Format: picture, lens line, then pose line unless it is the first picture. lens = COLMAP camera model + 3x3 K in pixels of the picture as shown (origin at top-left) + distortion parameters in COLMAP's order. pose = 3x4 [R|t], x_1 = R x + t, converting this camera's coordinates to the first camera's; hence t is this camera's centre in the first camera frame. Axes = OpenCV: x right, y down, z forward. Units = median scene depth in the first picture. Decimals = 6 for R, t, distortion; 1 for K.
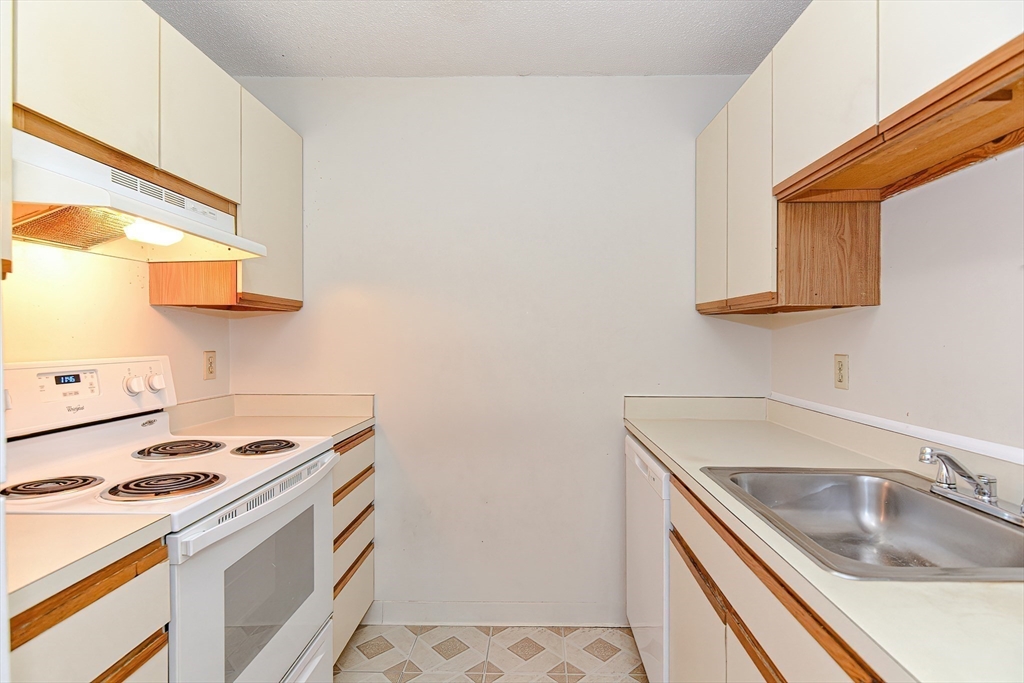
lens RADIAL K [[496.6, 0, 521.6], [0, 496.6, 344.8], [0, 0, 1]] dist [0.012479, -0.004034]
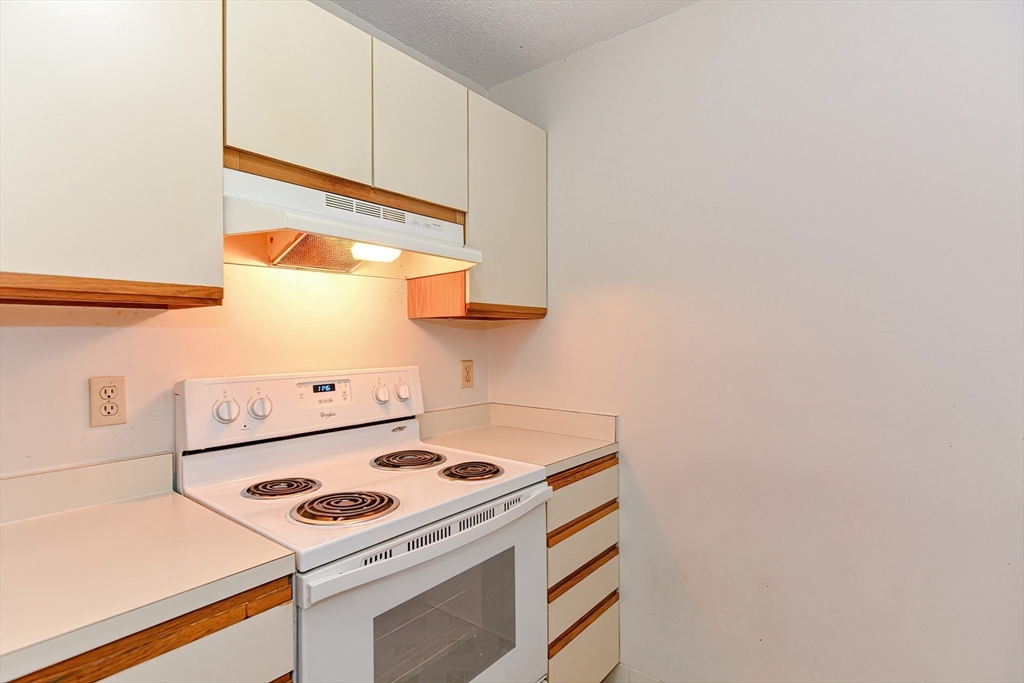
lens RADIAL K [[496.6, 0, 516.1], [0, 496.6, 341.5], [0, 0, 1]] dist [0.012479, -0.004034]
pose [[0.792078, -0.002677, -0.610415, 0.112491], [-0.002082, 0.999973, -0.007088, -0.026295], [0.610417, 0.006885, 0.792050, 0.331596]]
